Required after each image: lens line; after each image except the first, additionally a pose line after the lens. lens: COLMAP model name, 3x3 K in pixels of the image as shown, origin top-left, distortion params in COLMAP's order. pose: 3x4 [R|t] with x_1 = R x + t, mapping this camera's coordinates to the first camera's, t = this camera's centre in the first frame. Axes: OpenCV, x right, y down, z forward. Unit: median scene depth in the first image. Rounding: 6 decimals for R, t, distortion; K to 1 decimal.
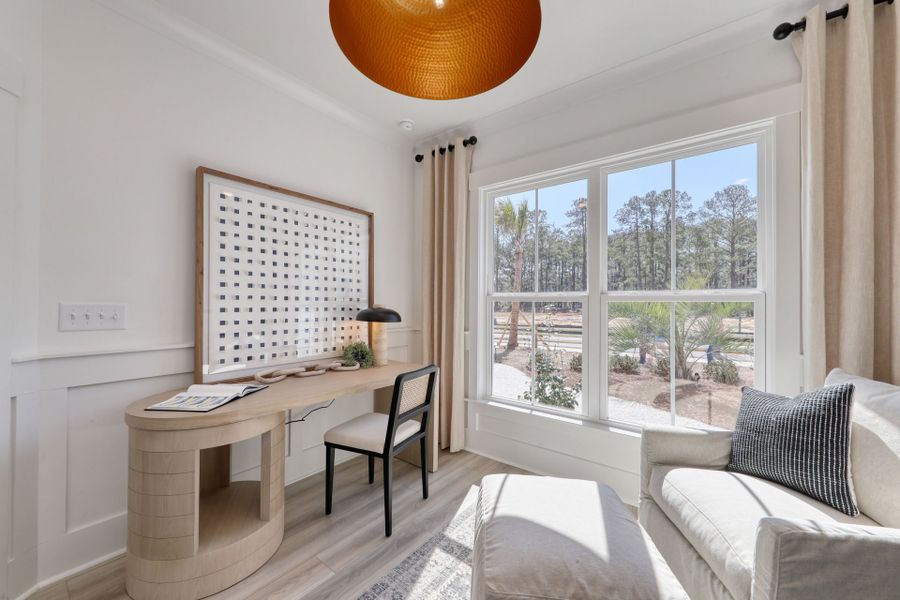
lens RADIAL K [[342.8, 0, 450.0], [0, 342.8, 300.0], [0, 0, 1]] dist [0.000773, 0.000109]
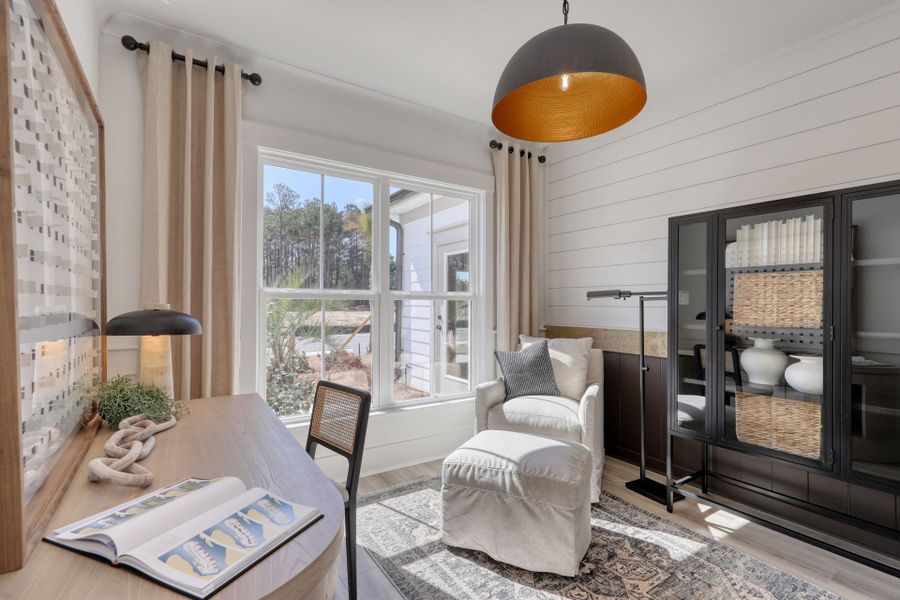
lens RADIAL K [[407.0, 0, 450.0], [0, 407.0, 300.0], [0, 0, 1]] dist [0.001319, 0.000079]
pose [[0.325832, 0.006269, 0.945407, -0.722270], [-0.011527, 0.999930, -0.002658, 0.006301], [-0.945357, -0.010031, 0.325882, 0.370495]]
